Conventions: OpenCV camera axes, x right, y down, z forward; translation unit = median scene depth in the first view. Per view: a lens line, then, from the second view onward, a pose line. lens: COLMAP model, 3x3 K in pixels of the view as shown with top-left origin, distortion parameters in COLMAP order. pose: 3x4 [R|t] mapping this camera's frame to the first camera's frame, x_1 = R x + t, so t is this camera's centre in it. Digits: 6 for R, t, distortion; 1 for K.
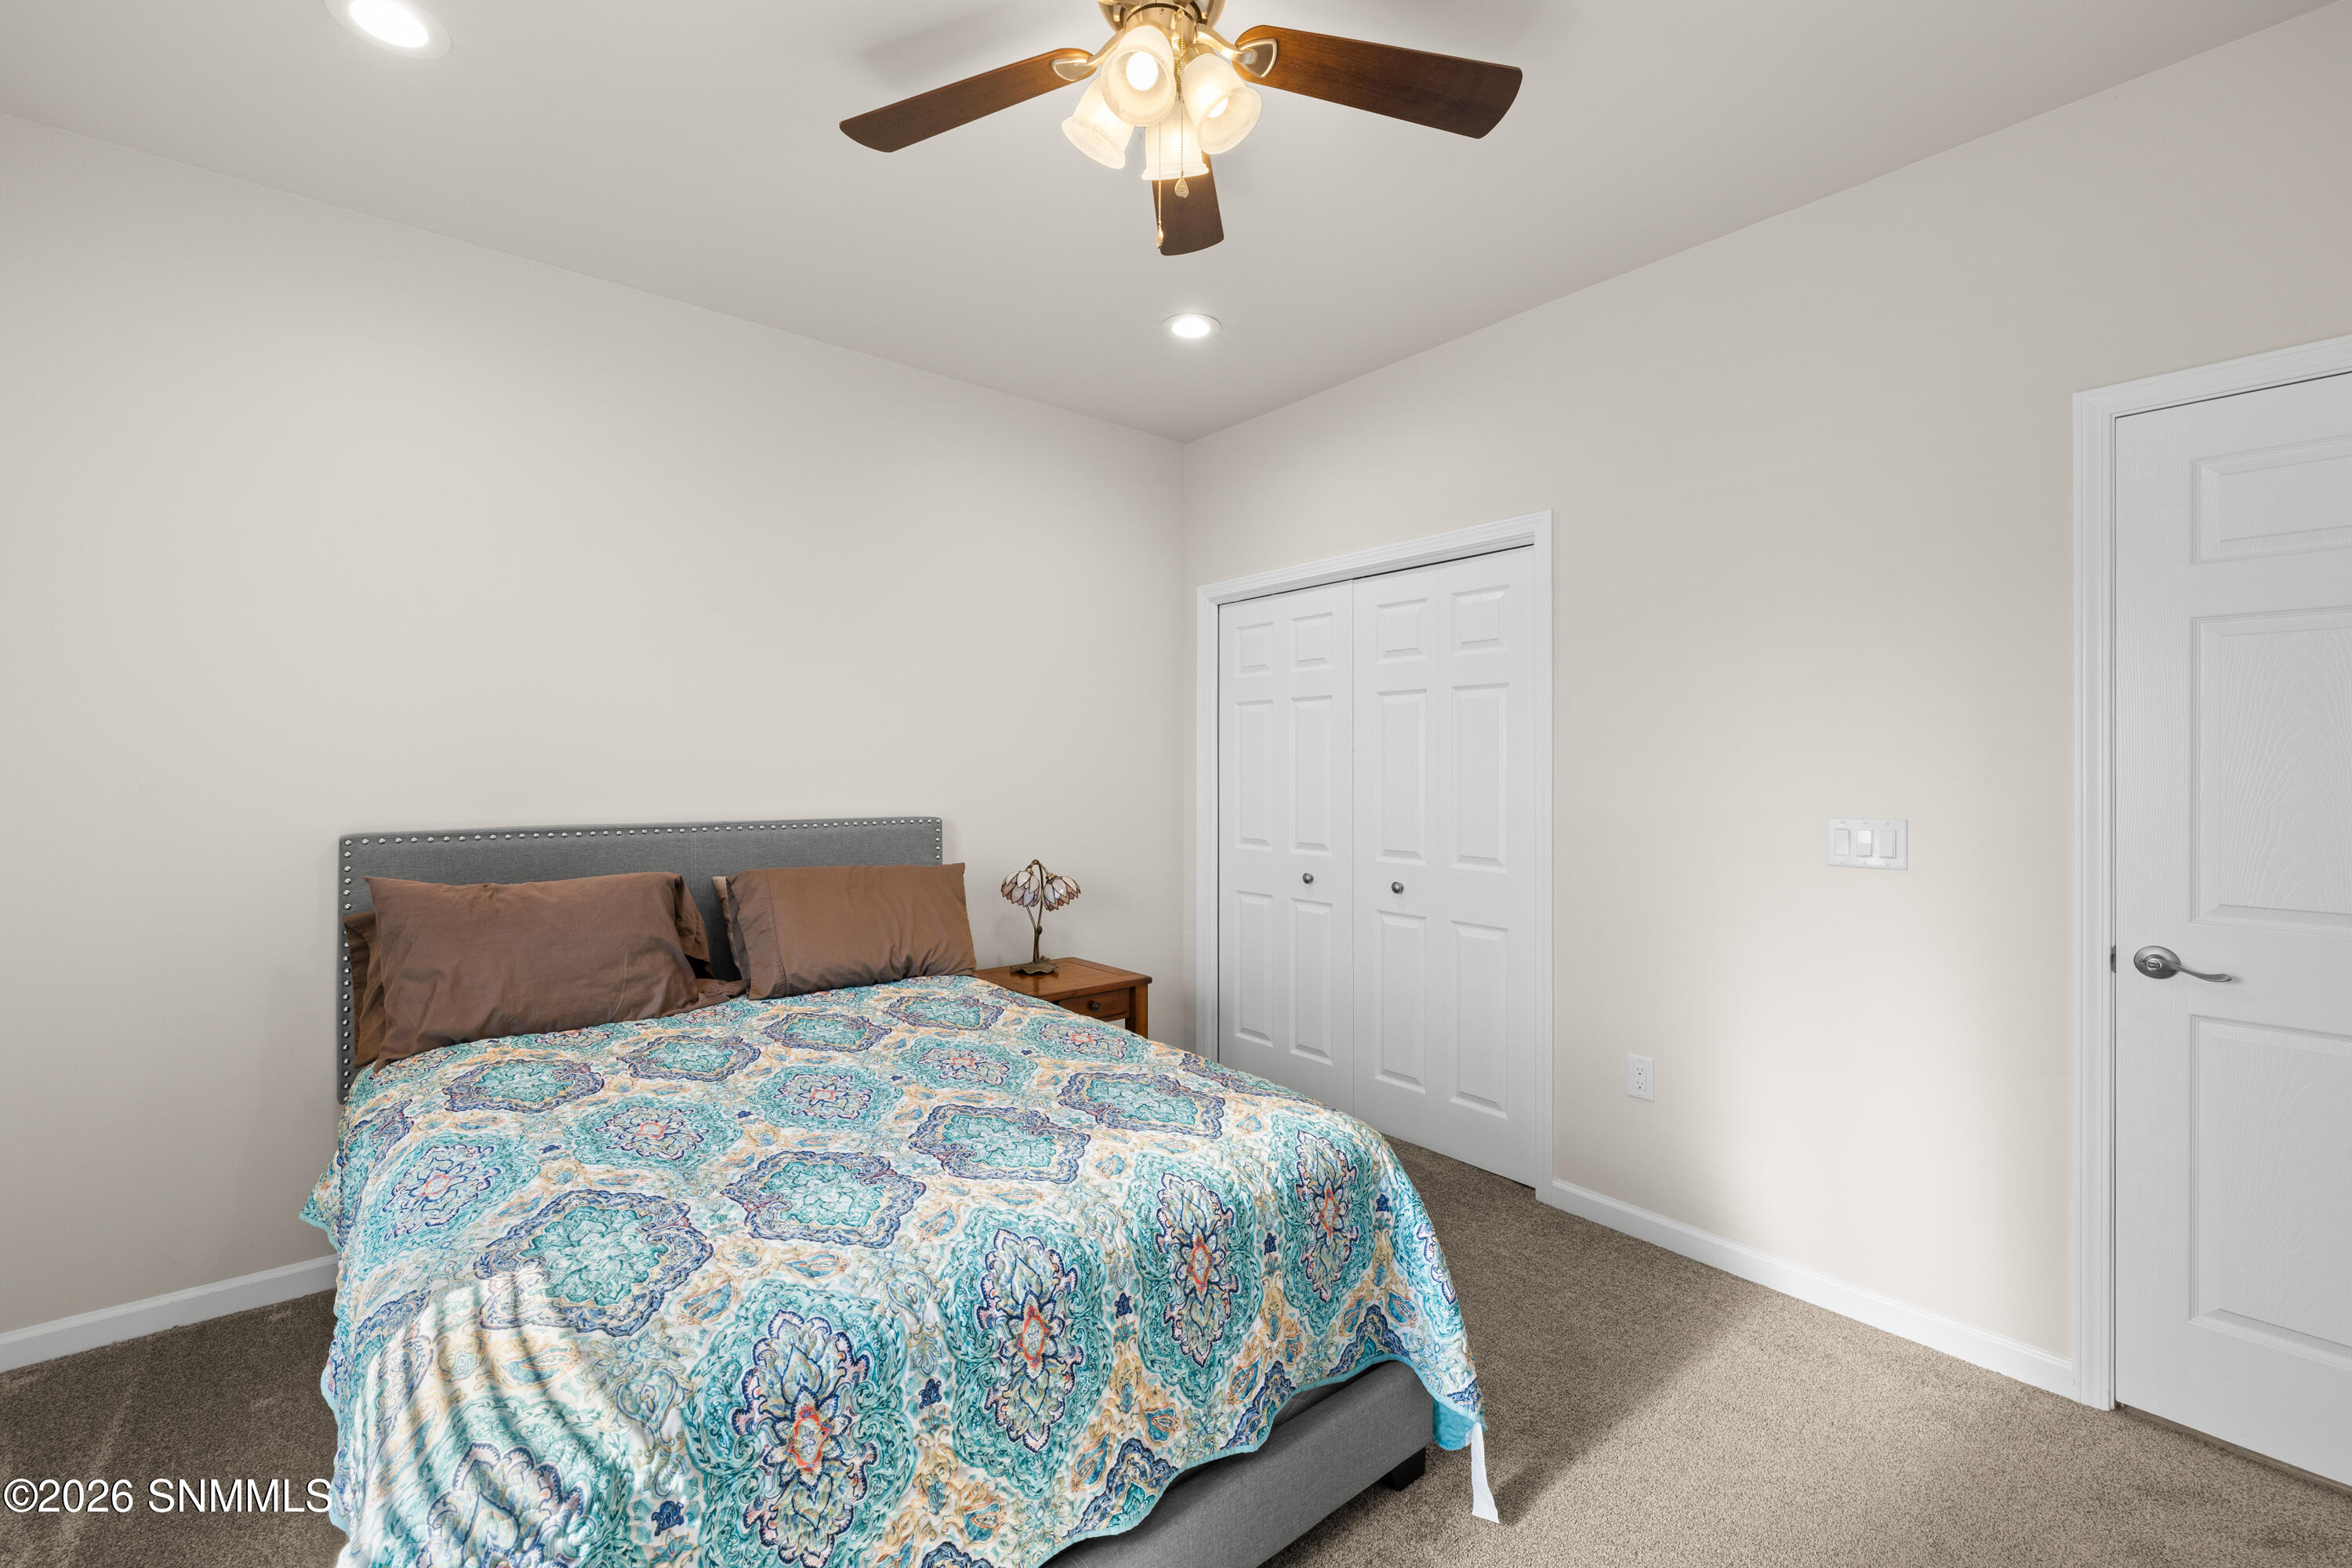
lens RADIAL K [[985.3, 0, 1174.2], [0, 985.3, 775.1], [0, 0, 1]] dist [-0.001586, 0.000127]
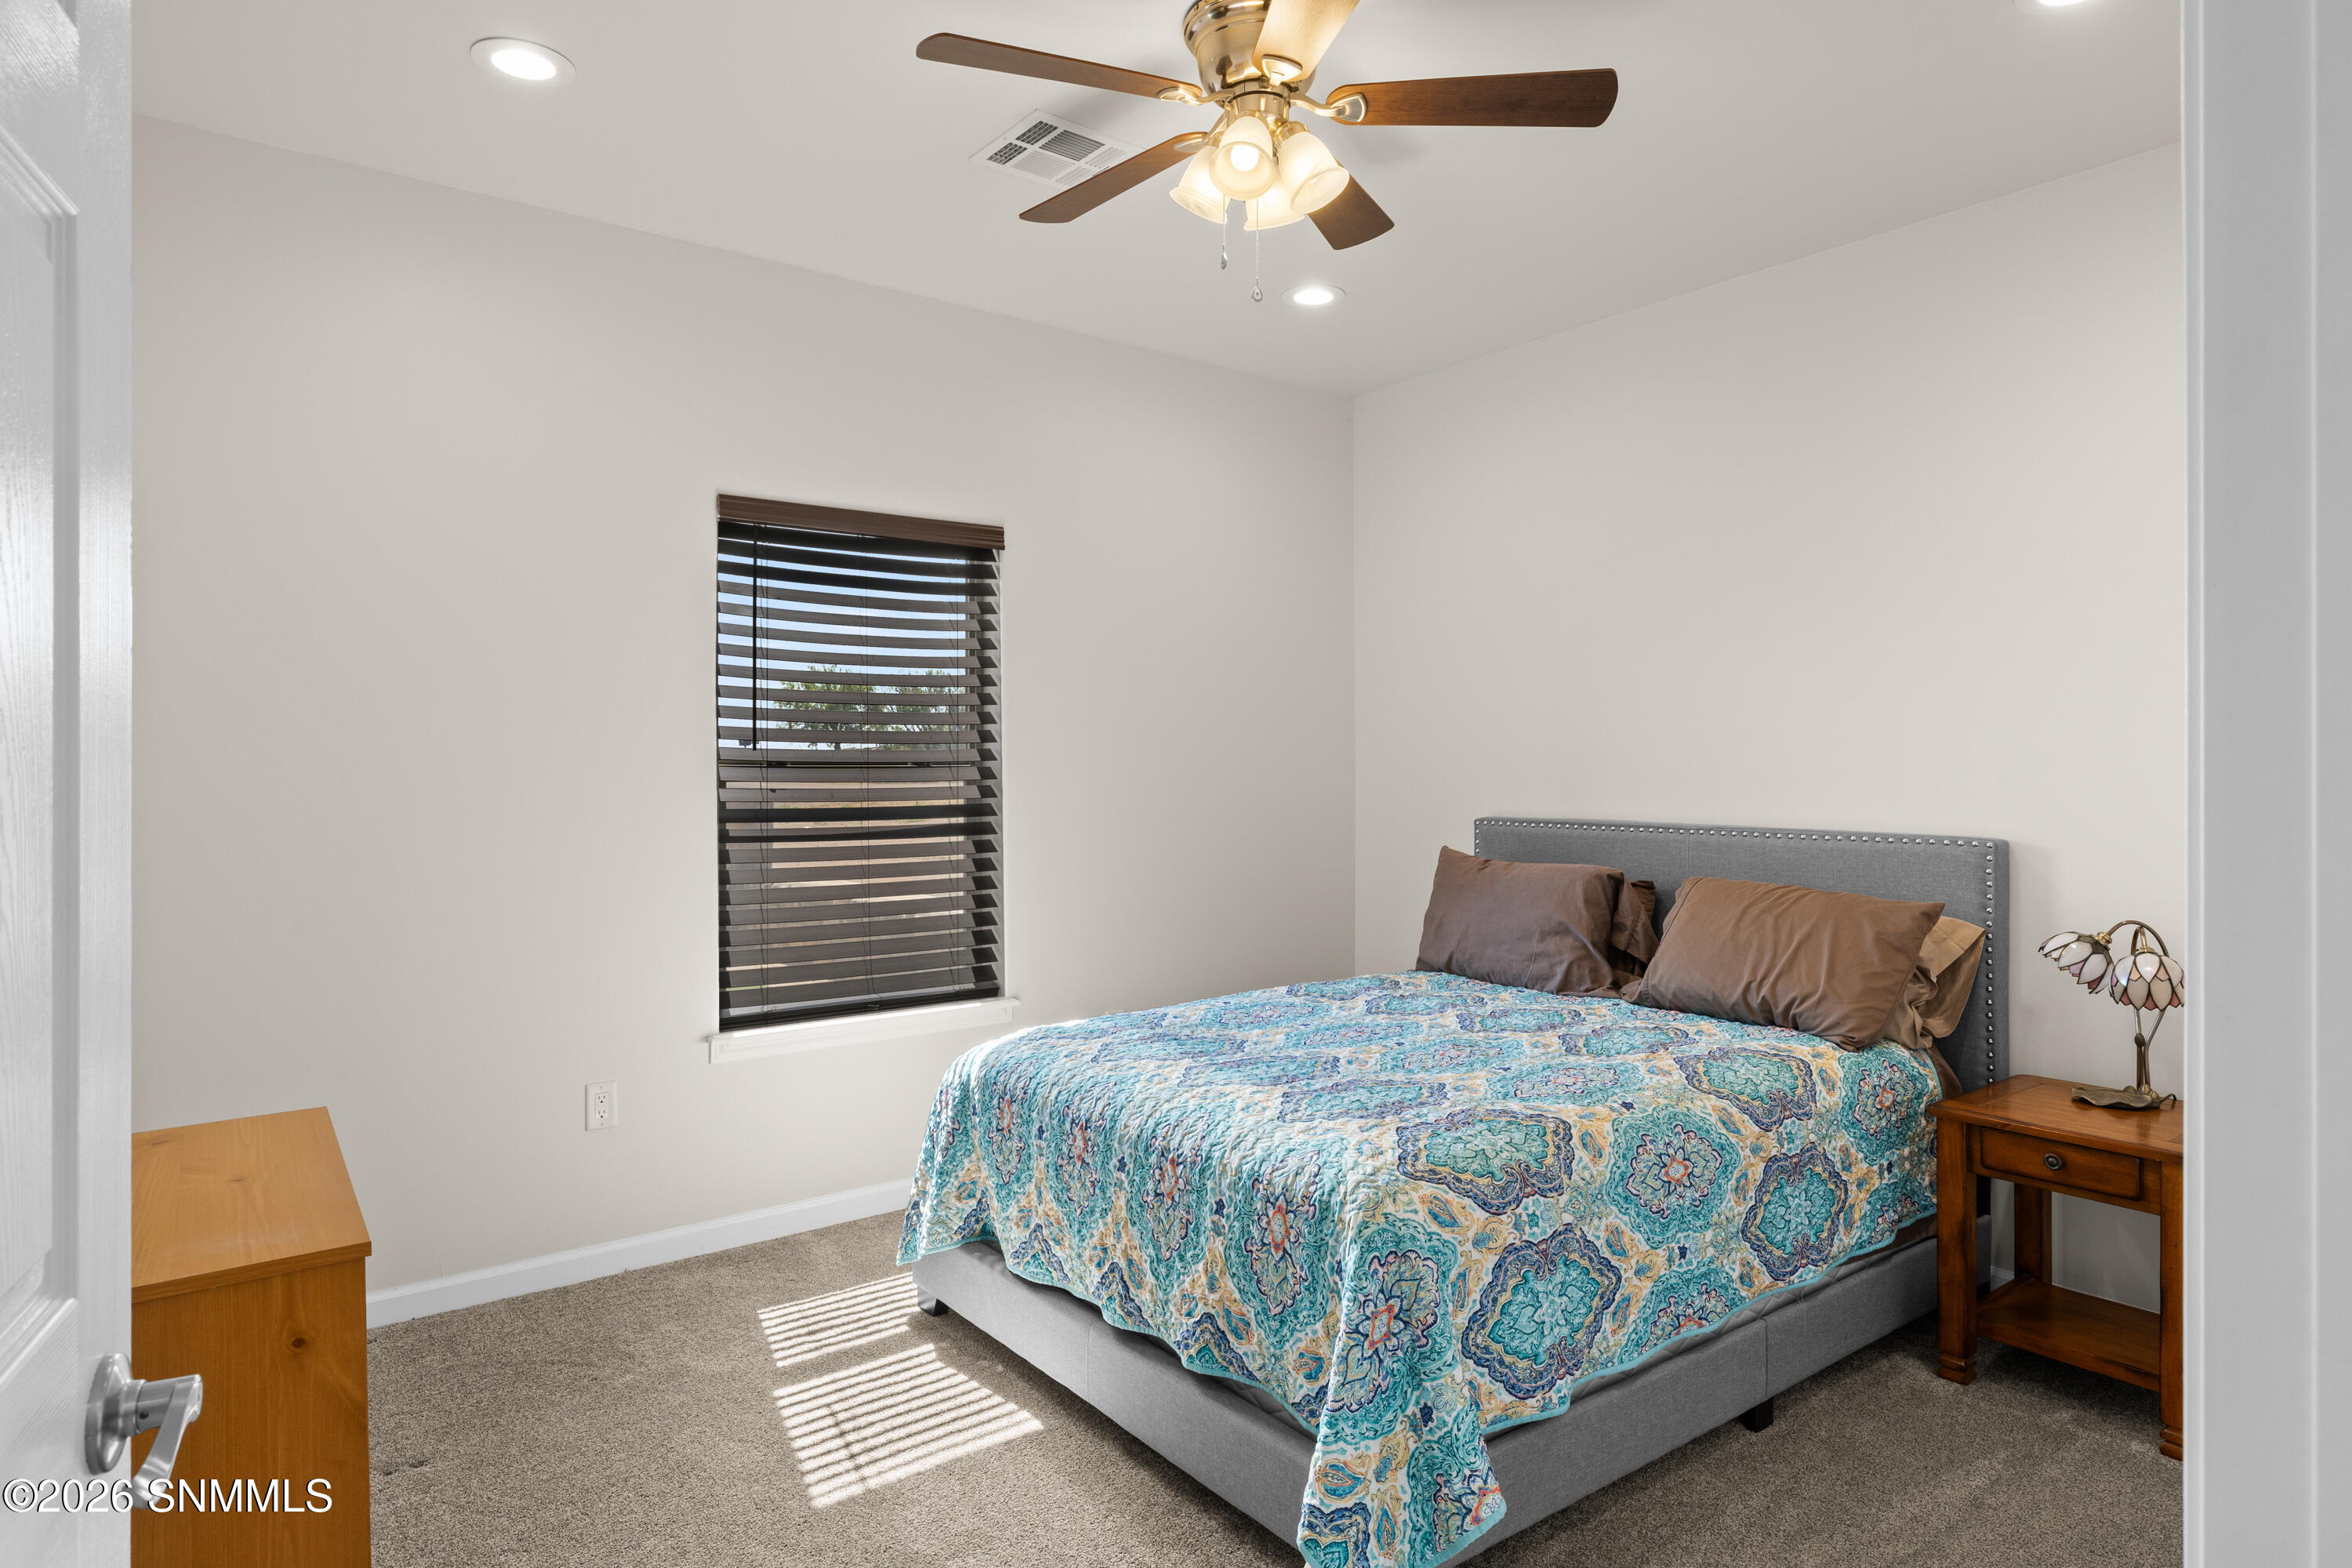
lens RADIAL K [[1315.1, 0, 1172.6], [0, 1315.1, 773.0], [0, 0, 1]] dist [0.000193, -0.001847]
pose [[-0.039237, 0.004340, -0.999221, 1.078075], [-0.006542, 0.999968, 0.004600, -0.006717], [0.999209, 0.006717, -0.039207, 0.699092]]
